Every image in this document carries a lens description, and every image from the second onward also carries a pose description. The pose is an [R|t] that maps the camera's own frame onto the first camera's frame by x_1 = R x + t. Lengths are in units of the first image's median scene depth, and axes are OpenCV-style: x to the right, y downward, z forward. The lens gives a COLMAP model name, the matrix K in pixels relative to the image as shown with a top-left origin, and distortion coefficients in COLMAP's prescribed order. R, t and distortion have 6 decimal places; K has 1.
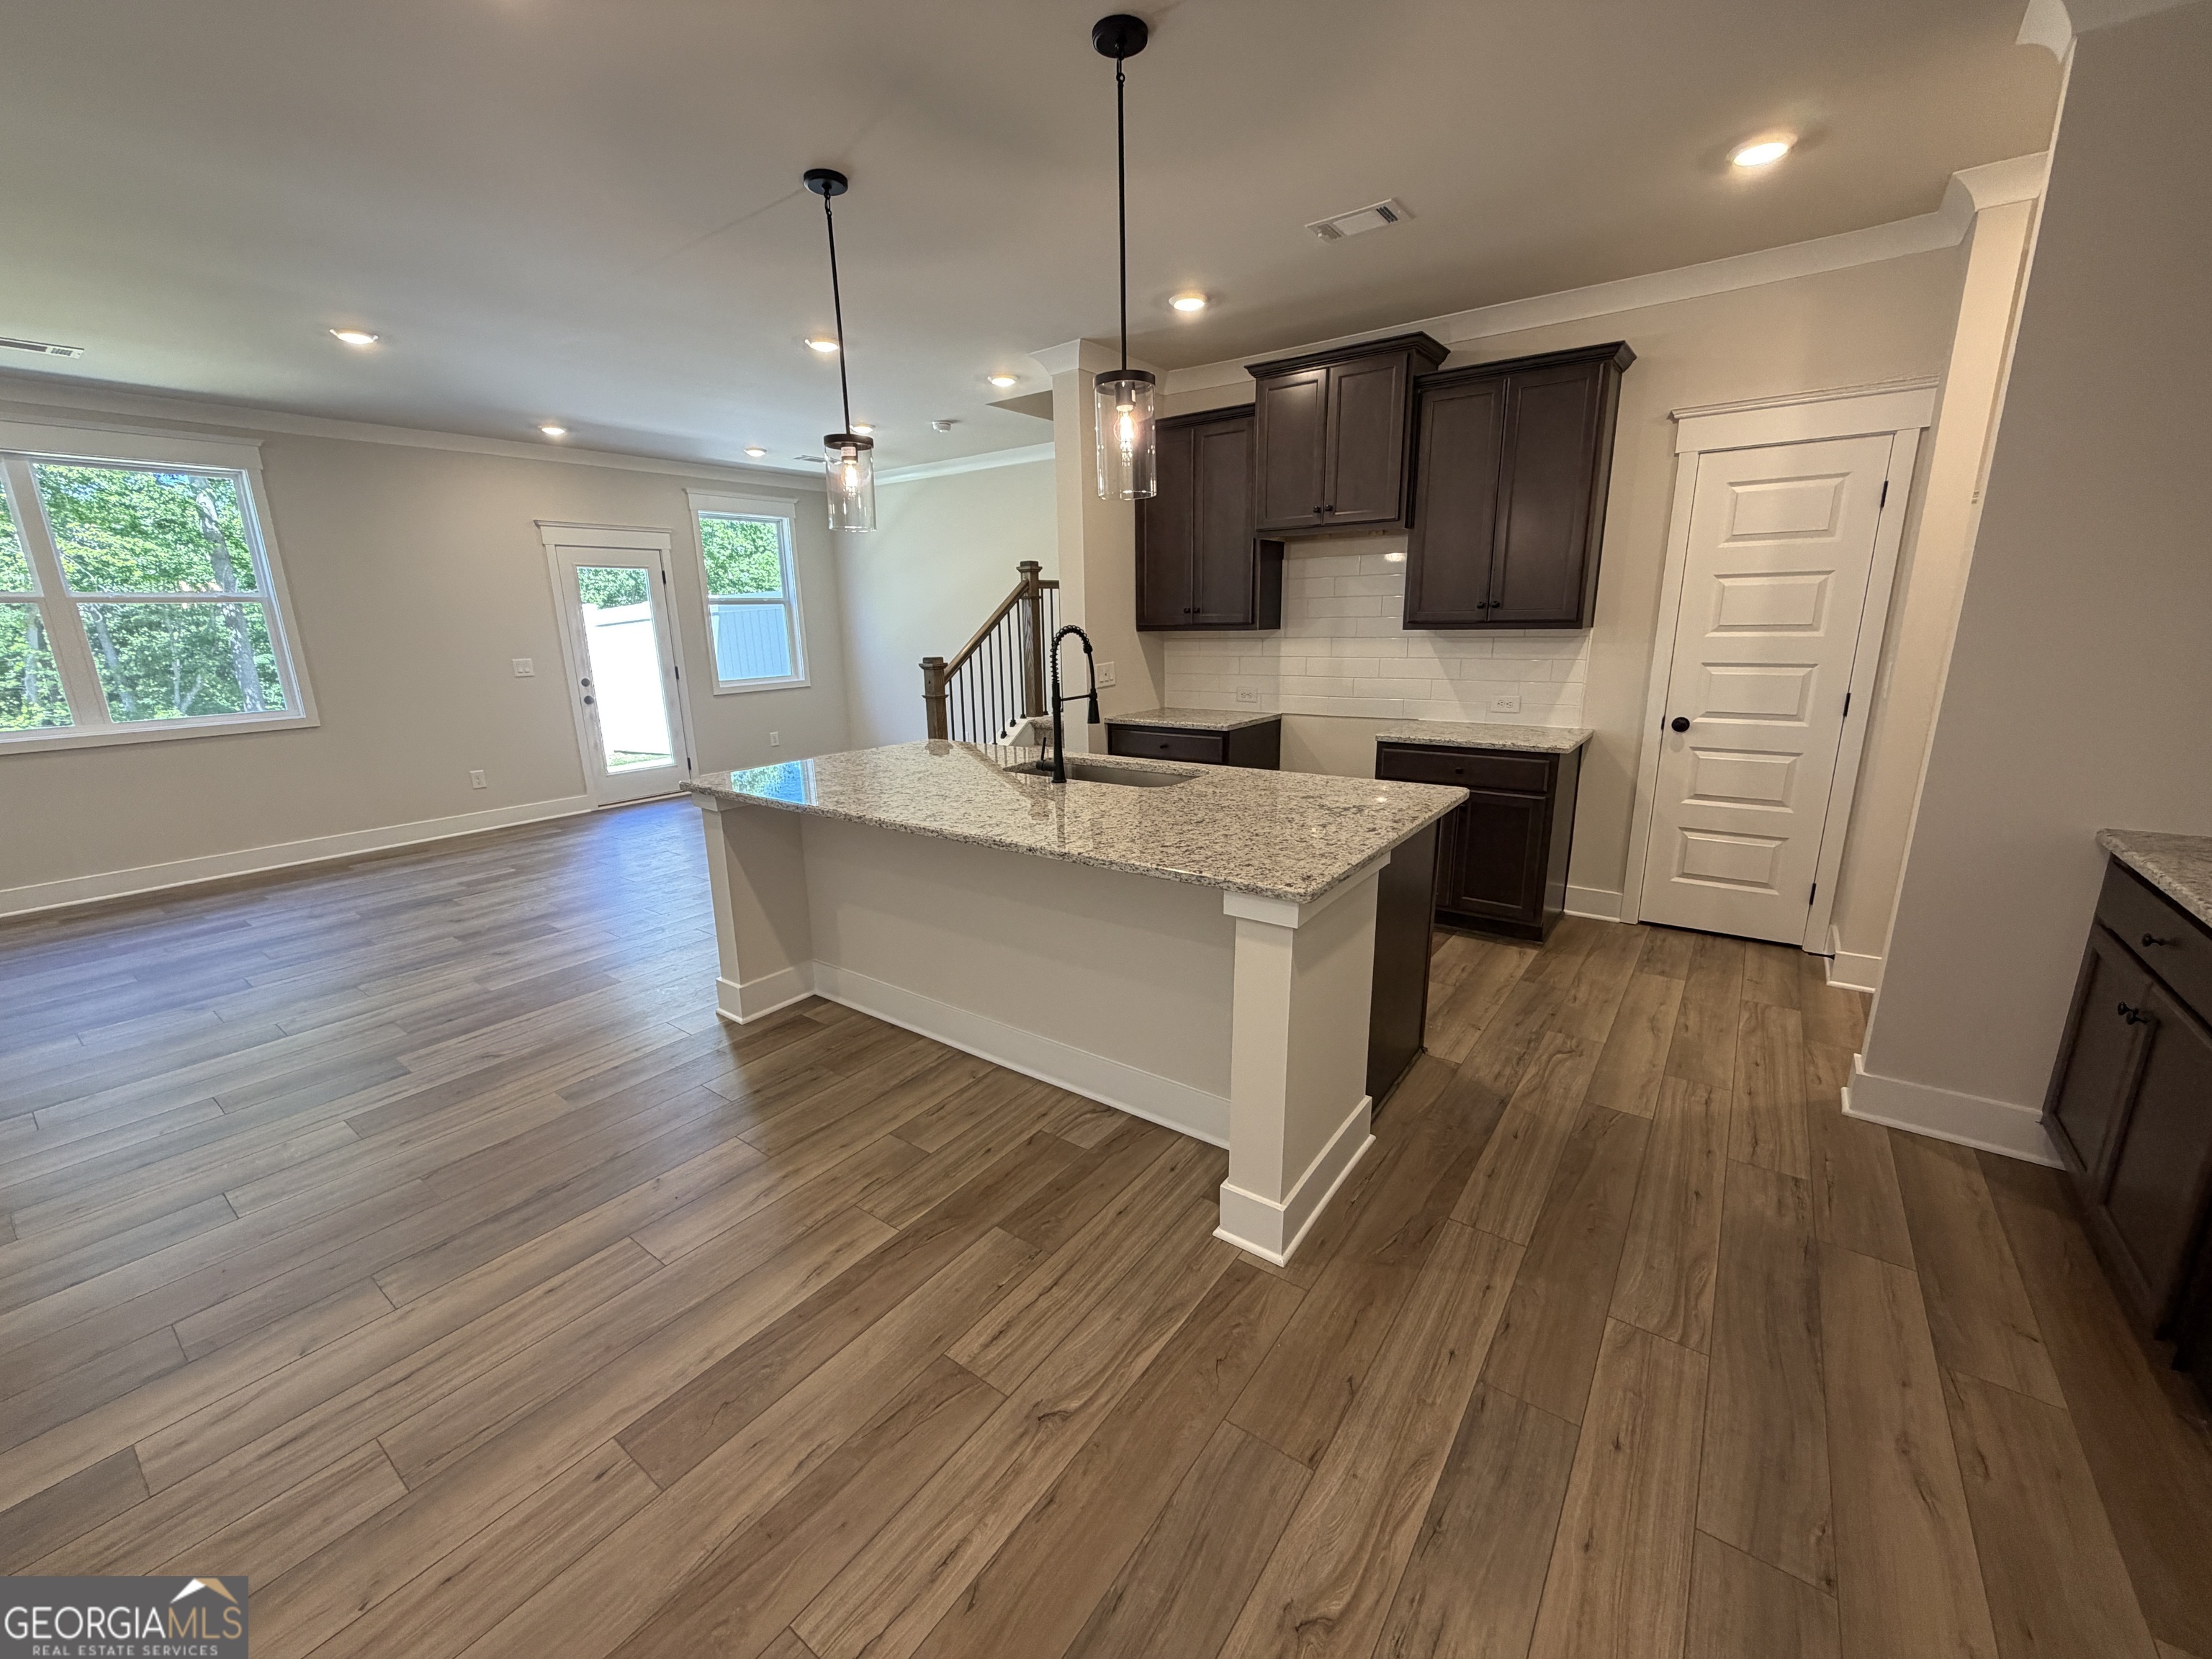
lens RADIAL K [[881.3, 0, 1101.5], [0, 881.3, 835.0], [0, 0, 1]] dist [0.000856, -0.000746]
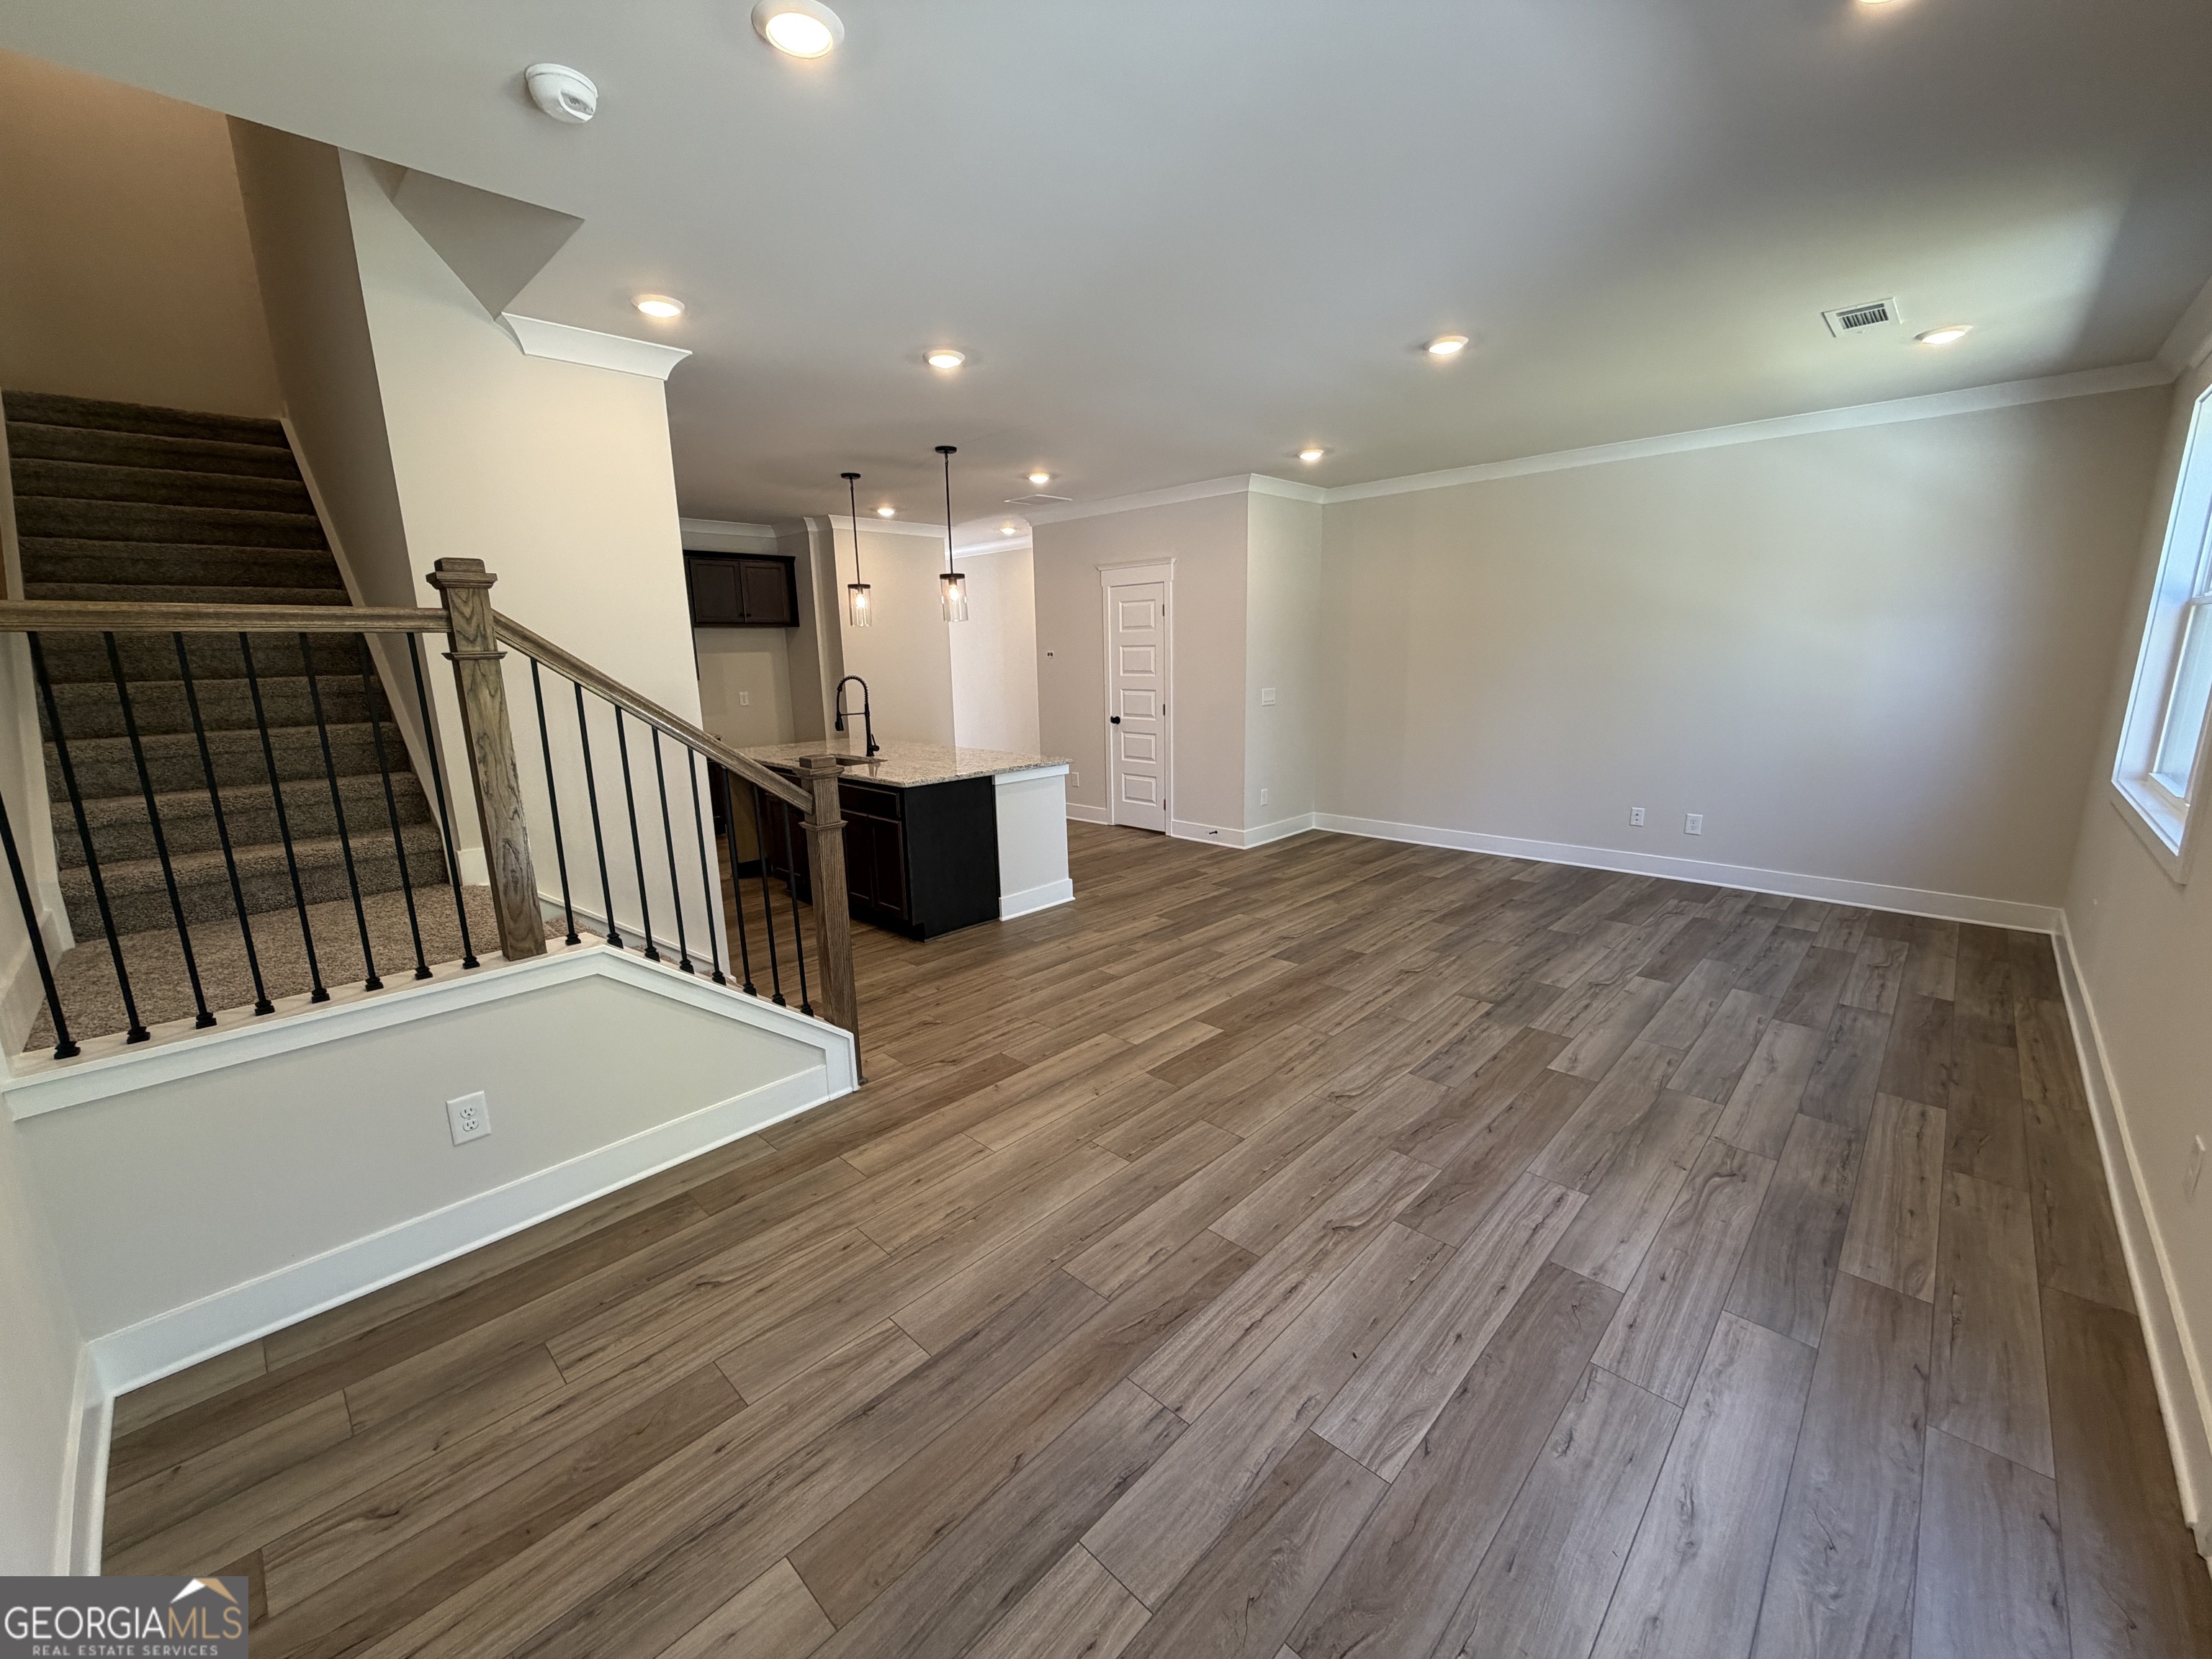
lens RADIAL K [[881.3, 0, 1104.1], [0, 881.3, 834.6], [0, 0, 1]] dist [0.000856, -0.000746]
pose [[-0.990730, 0.013521, 0.135170, -0.805062], [0.071652, 0.897377, 0.435408, -0.698284], [-0.115412, 0.441057, -0.890027, 2.705569]]
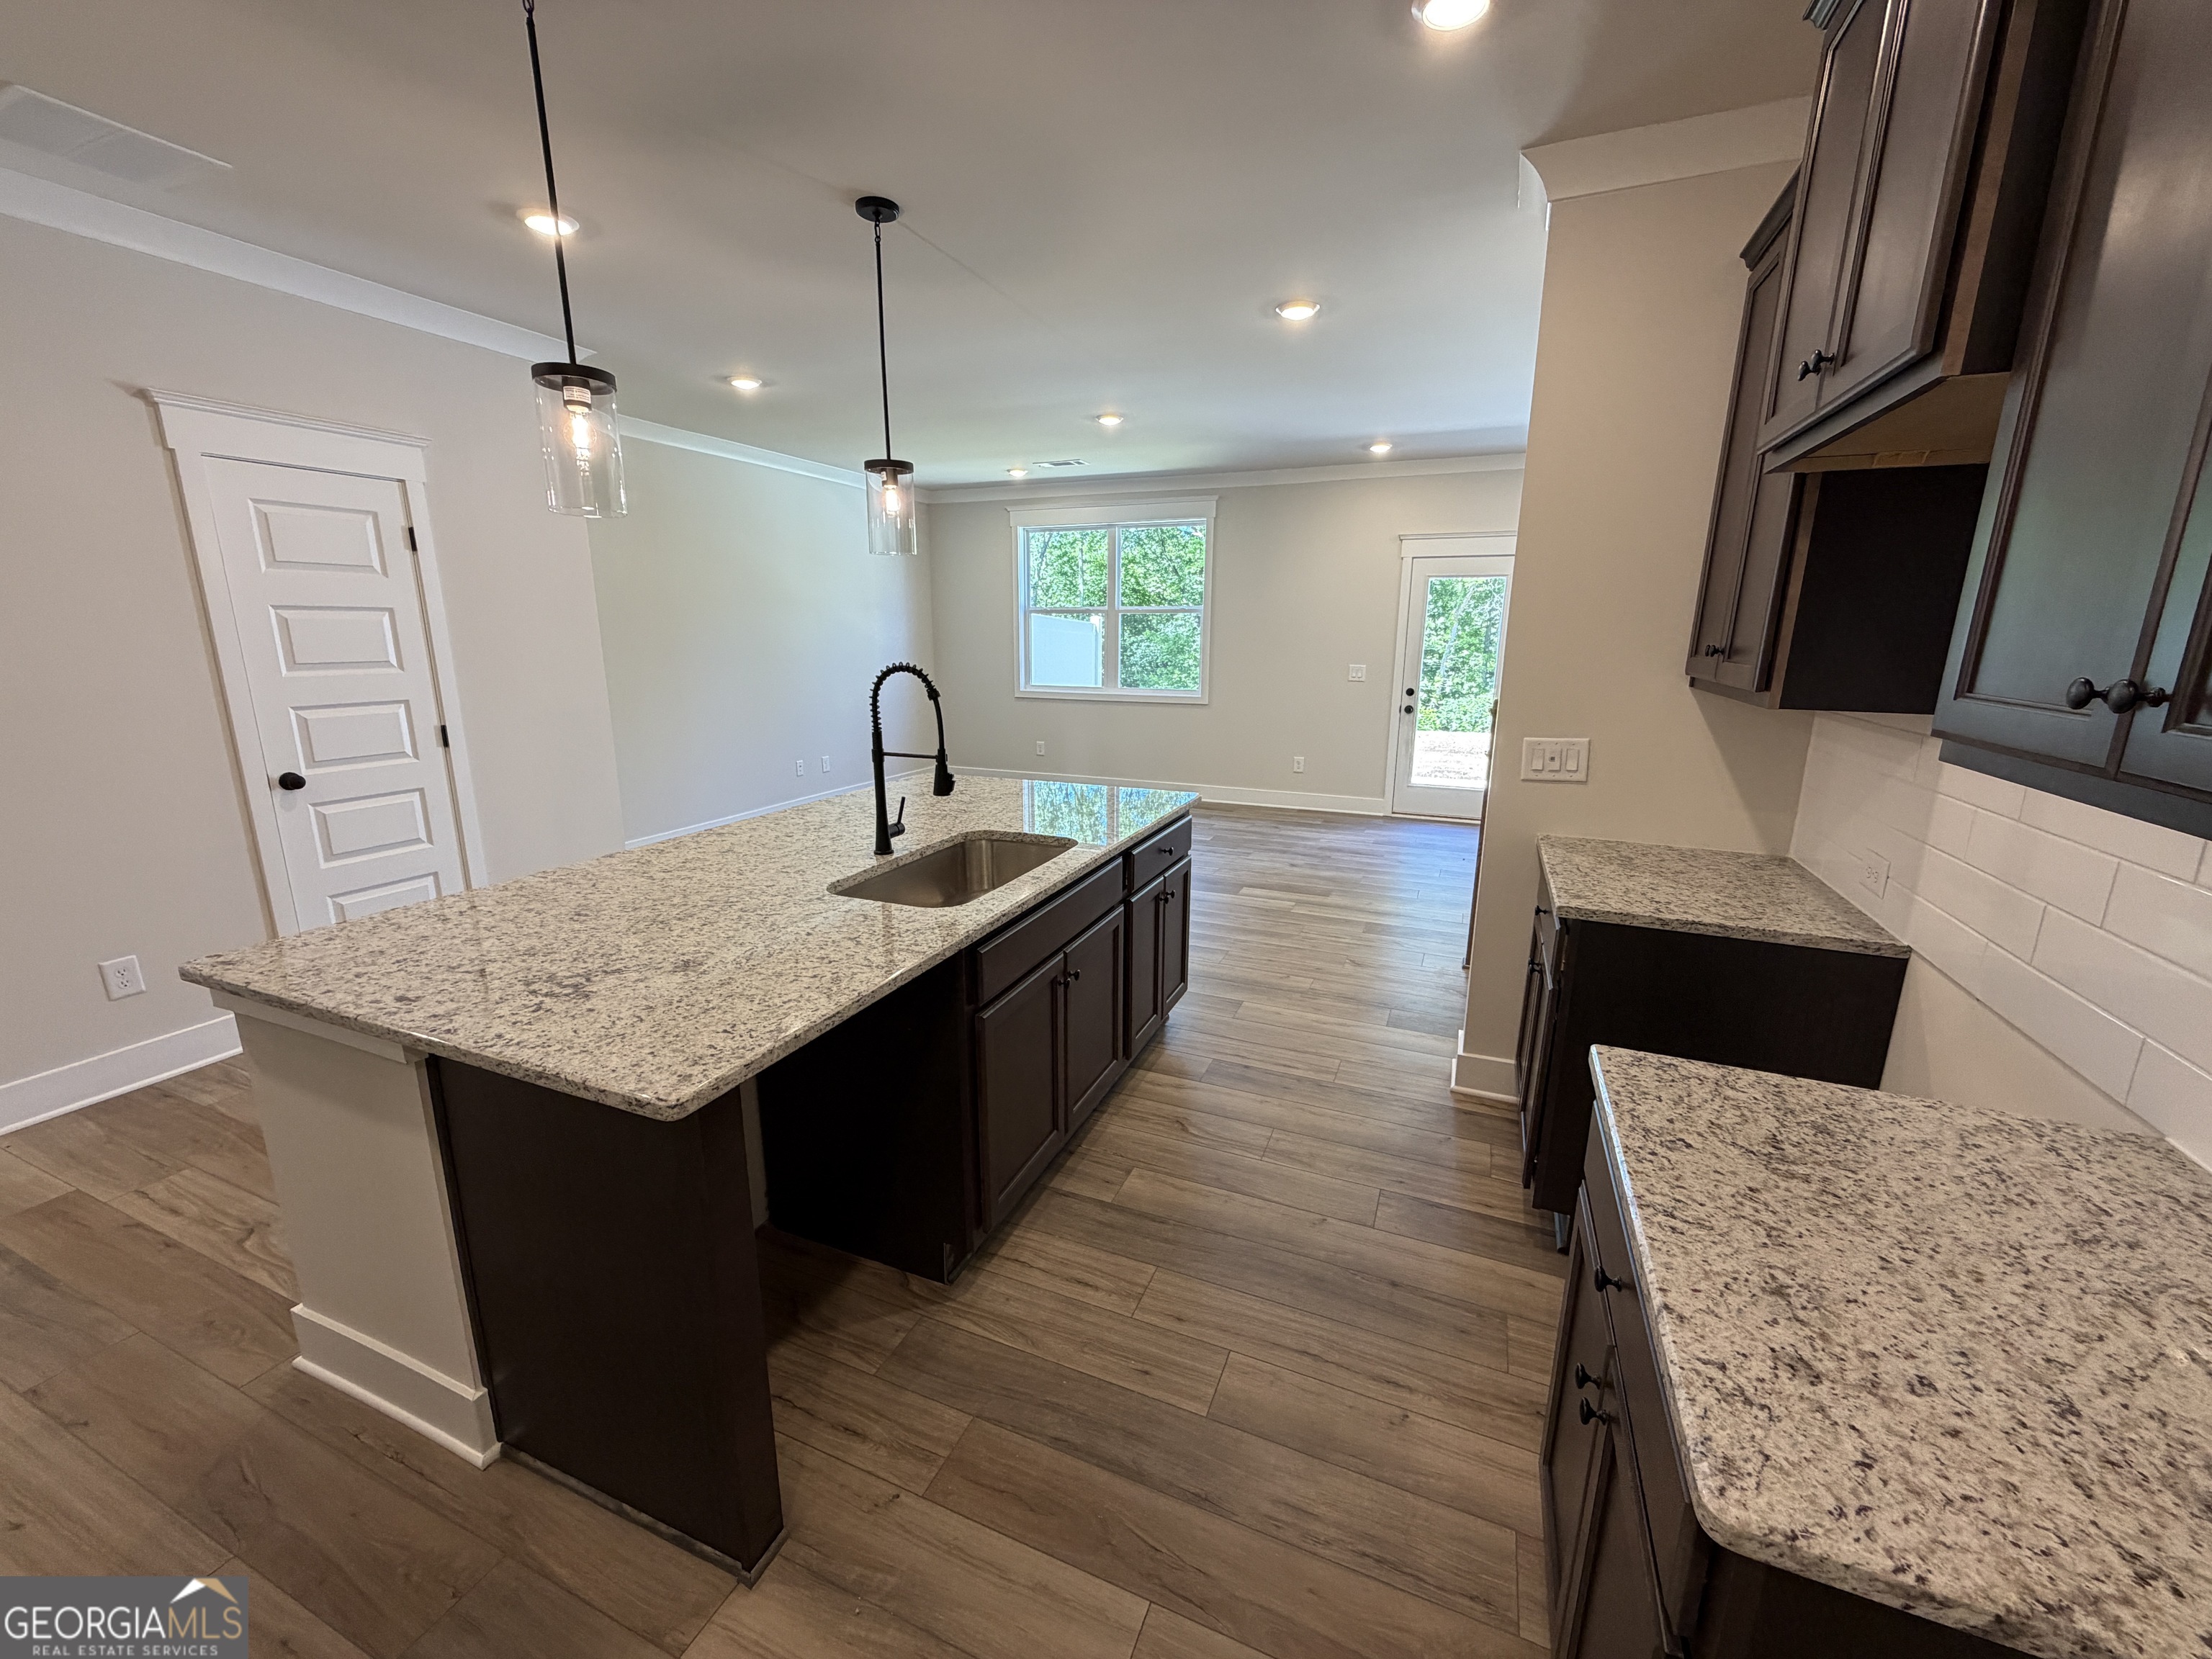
lens RADIAL K [[881.3, 0, 1095.7], [0, 881.3, 829.3], [0, 0, 1]] dist [0.000856, -0.000746]
pose [[0.226124, 0.238398, -0.944476, 0.751700], [-0.243972, 0.952547, 0.182024, -0.274016], [0.943051, 0.189266, 0.273556, 0.954266]]
